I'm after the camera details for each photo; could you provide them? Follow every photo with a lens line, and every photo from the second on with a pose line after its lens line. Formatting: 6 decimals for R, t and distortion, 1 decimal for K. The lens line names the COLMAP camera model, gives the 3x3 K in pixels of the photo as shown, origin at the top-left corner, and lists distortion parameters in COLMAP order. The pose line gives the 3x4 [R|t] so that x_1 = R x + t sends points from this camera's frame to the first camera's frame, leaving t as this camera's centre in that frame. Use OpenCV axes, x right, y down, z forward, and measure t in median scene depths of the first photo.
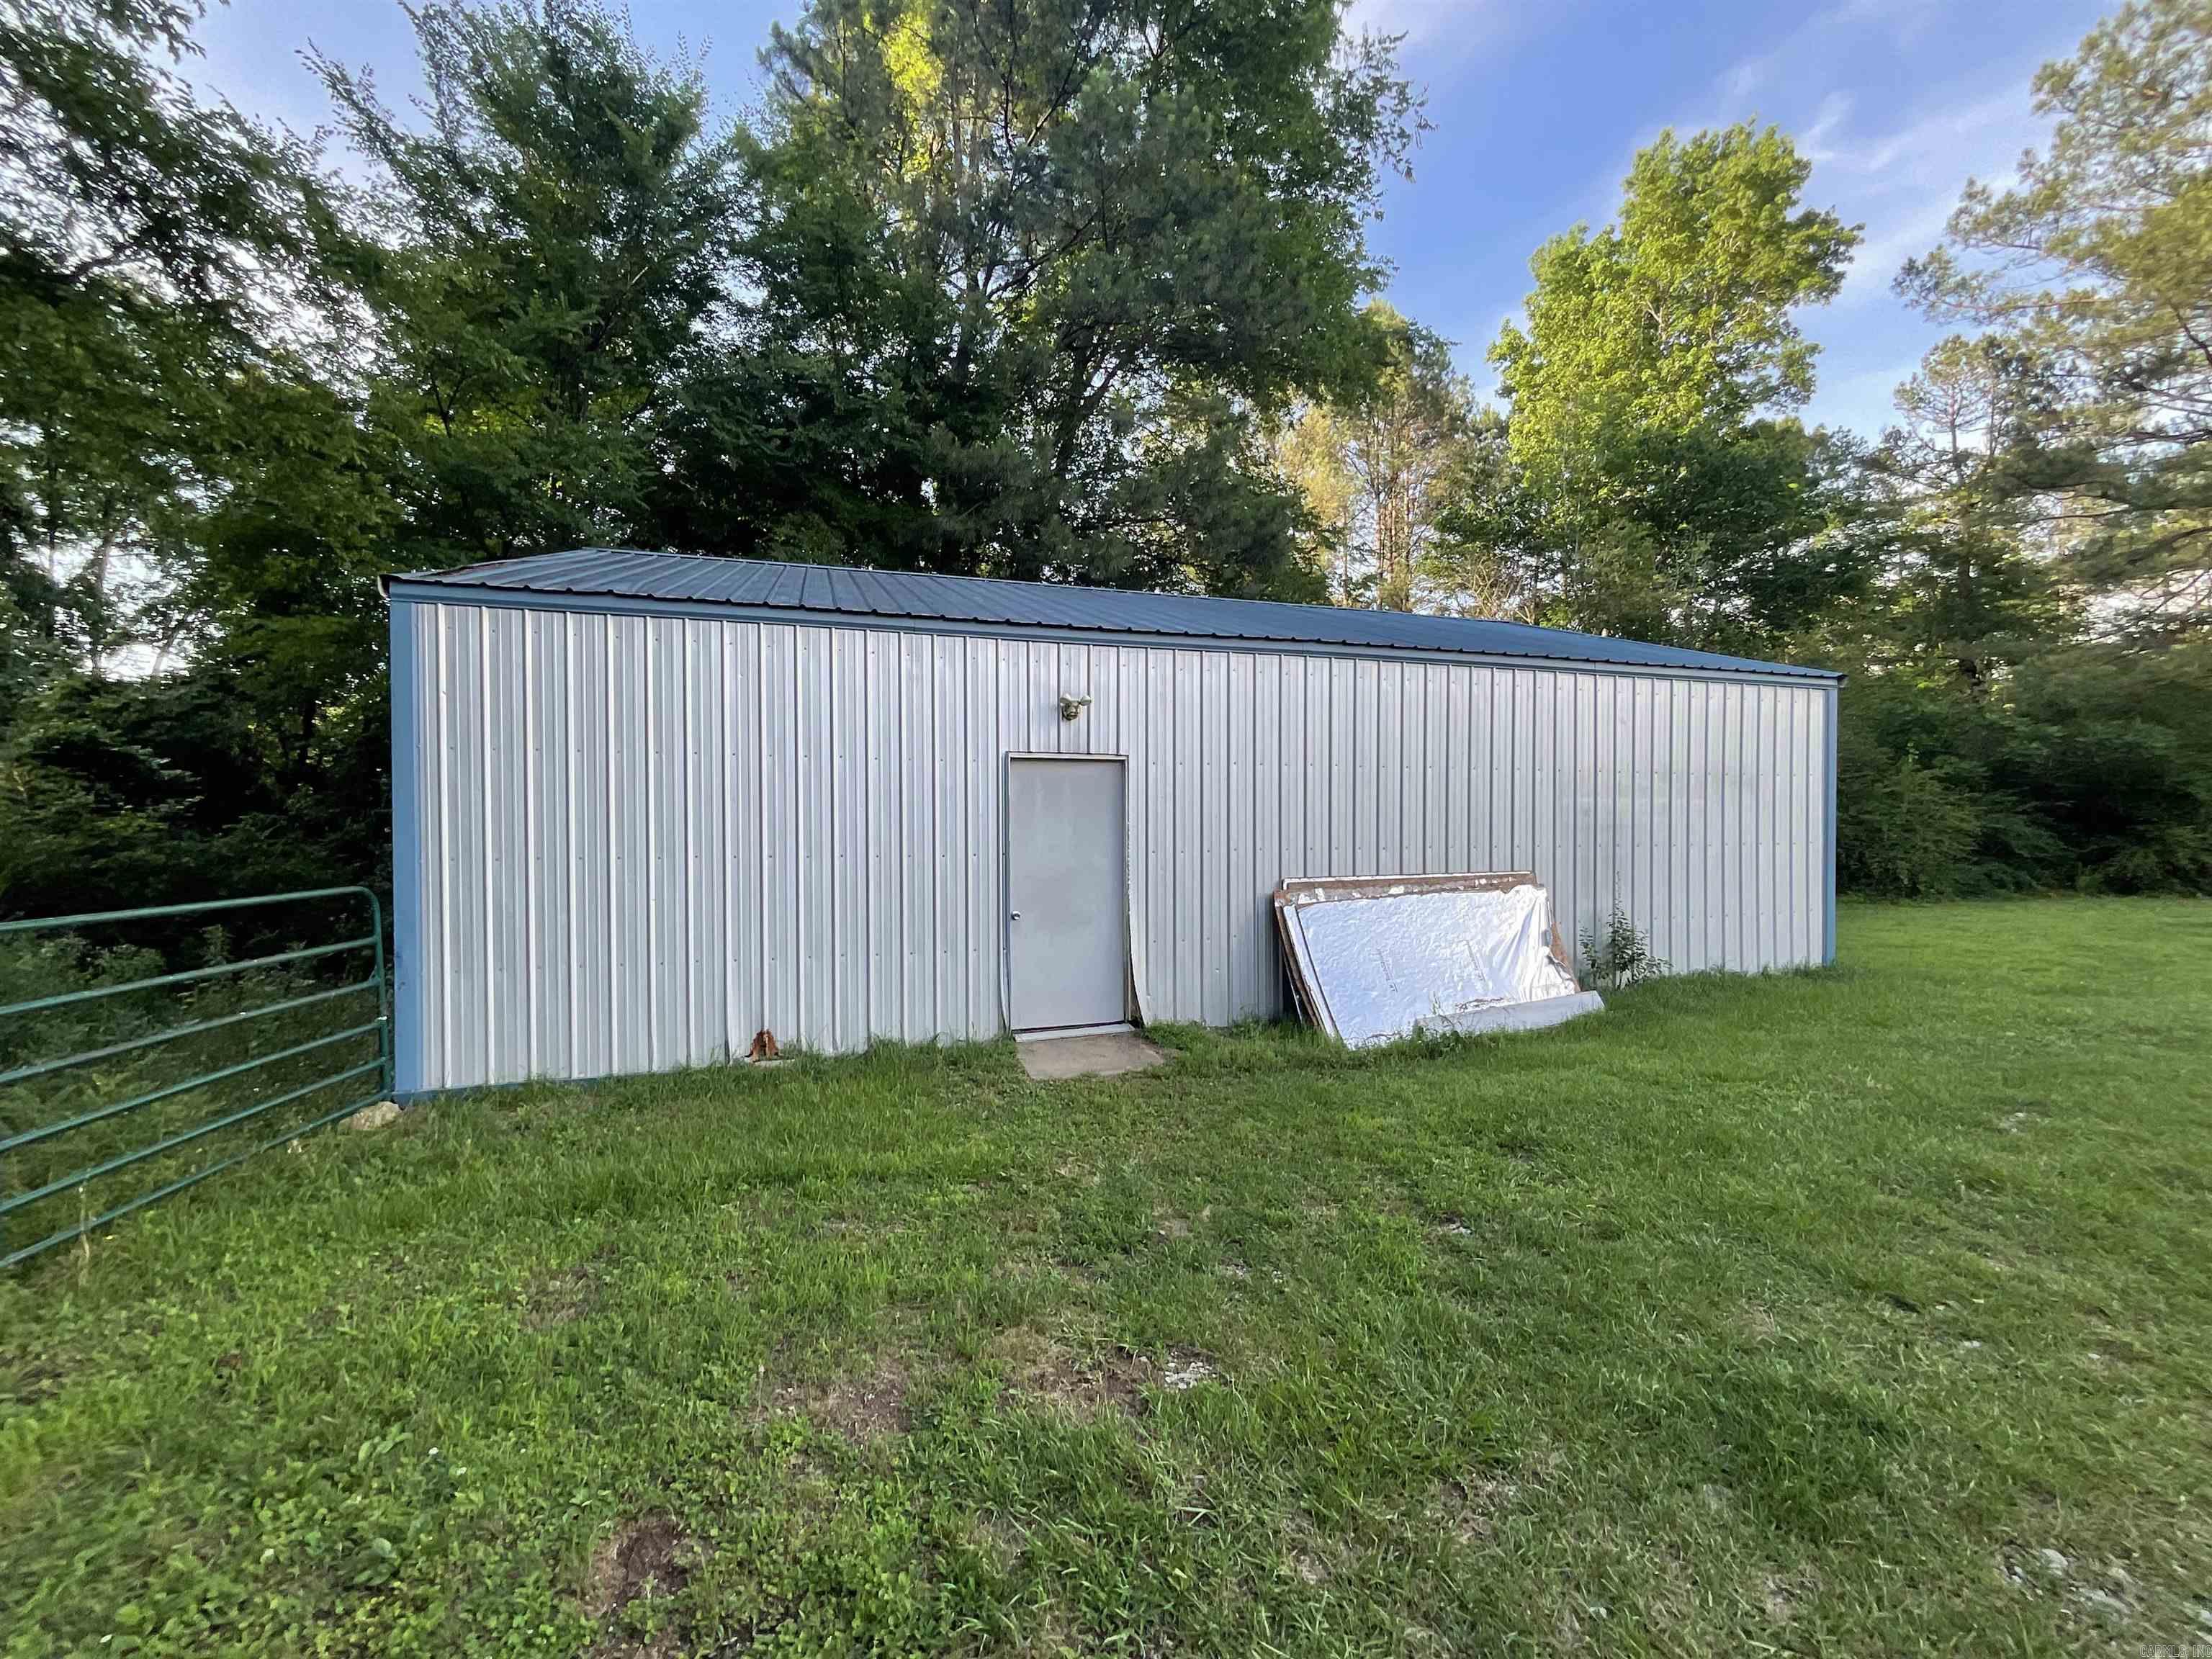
lens RADIAL K [[899.1, 0, 1106.7], [0, 899.1, 829.0], [0, 0, 1]] dist [-0.004503, 0.004385]
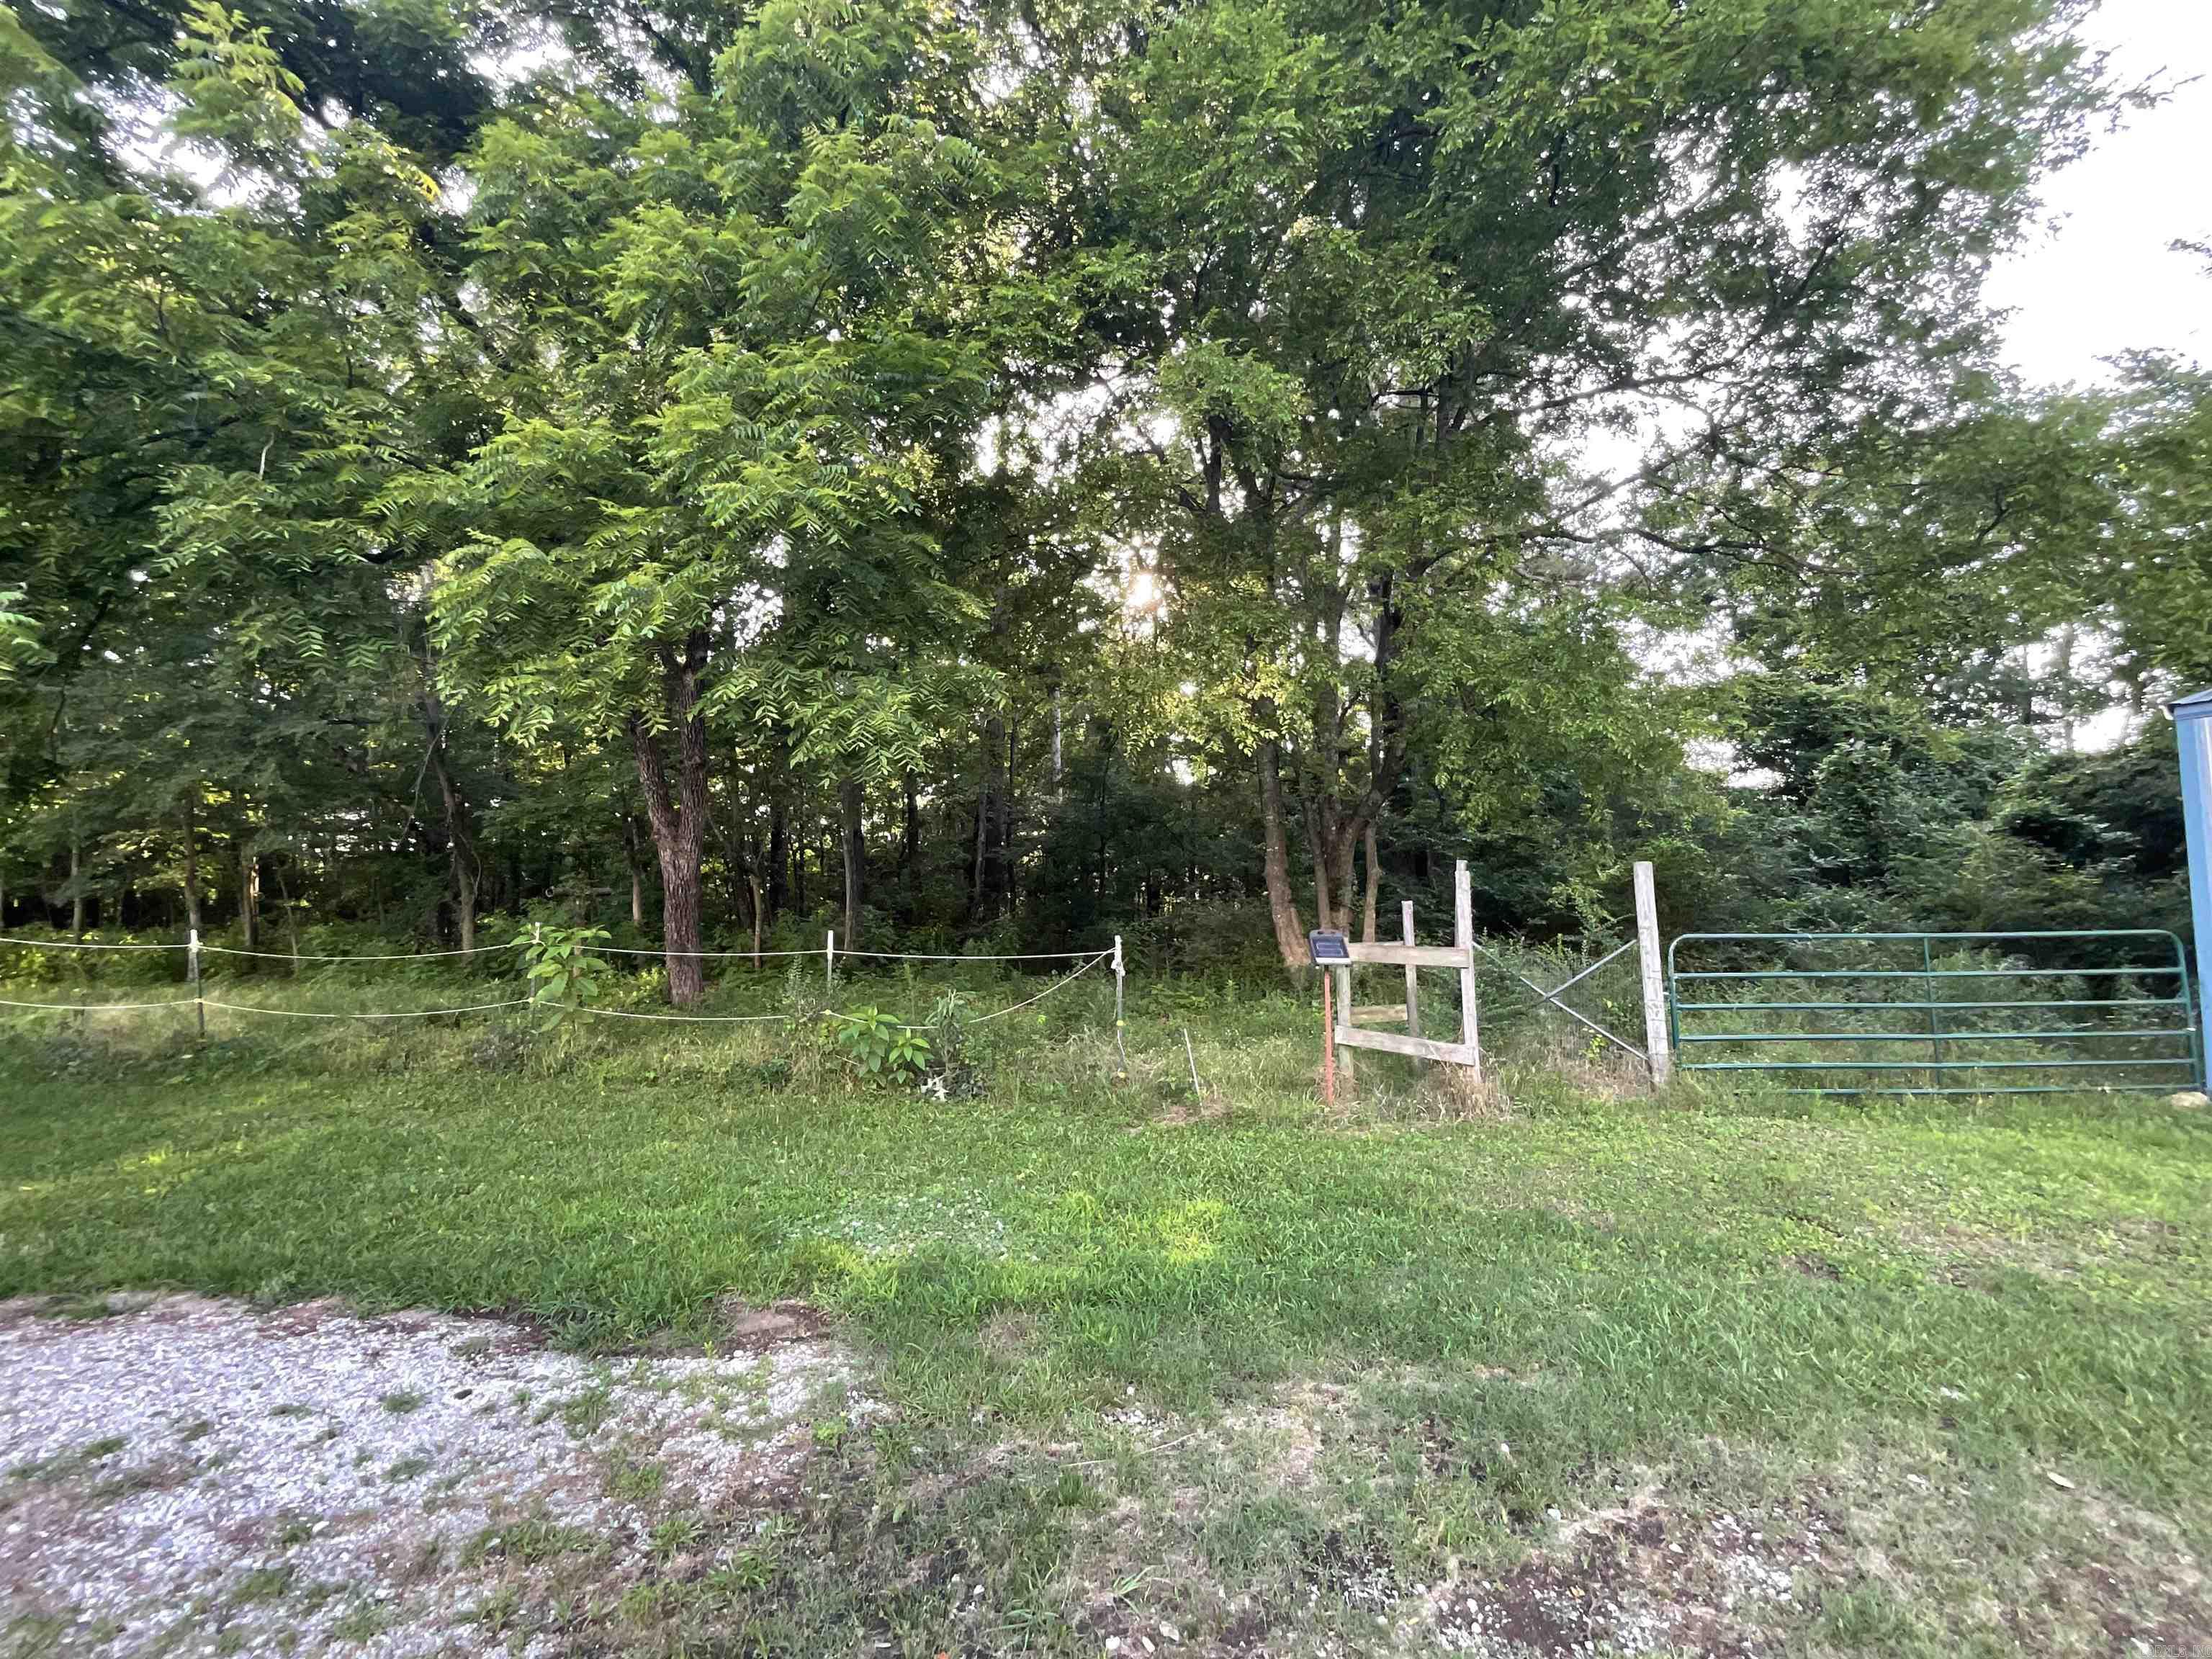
lens RADIAL K [[899.1, 0, 1106.6], [0, 899.1, 829.1], [0, 0, 1]] dist [-0.004503, 0.004385]
pose [[-0.109649, -0.054328, -0.992485, 0.266714], [-0.002609, 0.998517, -0.054370, -0.003927], [0.993967, -0.003372, -0.109628, -0.170032]]
